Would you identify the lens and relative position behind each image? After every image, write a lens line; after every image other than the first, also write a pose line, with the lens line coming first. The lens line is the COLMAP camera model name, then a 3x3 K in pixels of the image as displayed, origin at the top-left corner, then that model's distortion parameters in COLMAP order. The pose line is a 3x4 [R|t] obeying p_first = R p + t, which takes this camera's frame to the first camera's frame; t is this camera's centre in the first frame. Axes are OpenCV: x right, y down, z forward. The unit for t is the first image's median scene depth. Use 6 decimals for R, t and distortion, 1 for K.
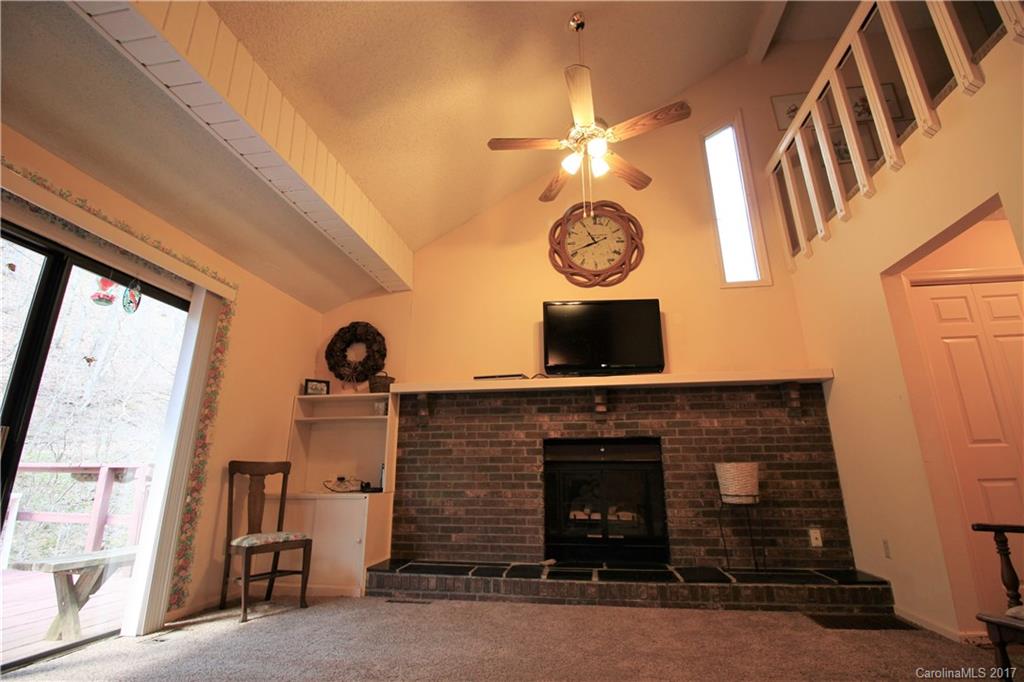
lens RADIAL K [[478.0, 0, 513.6], [0, 478.0, 329.3], [0, 0, 1]] dist [0.012815, -0.015368]
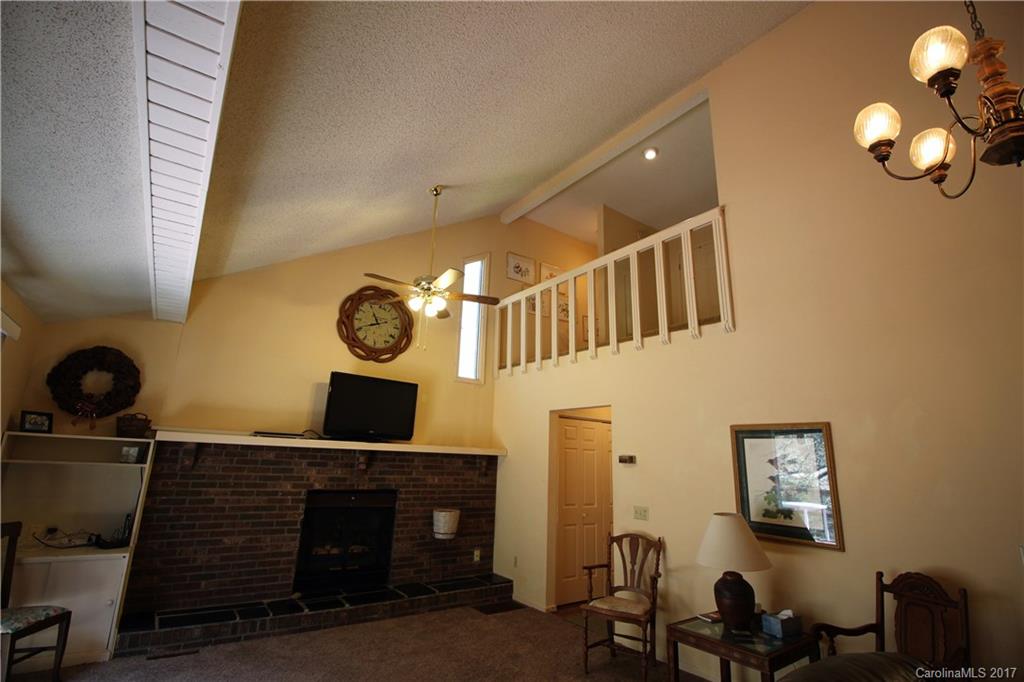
lens RADIAL K [[478.0, 0, 513.6], [0, 478.0, 329.3], [0, 0, 1]] dist [0.012815, -0.015368]
pose [[0.710765, 0.216756, 0.669201, -0.464075], [-0.240668, 0.968861, -0.058201, -0.210012], [-0.660978, -0.119688, 0.740799, -0.161116]]
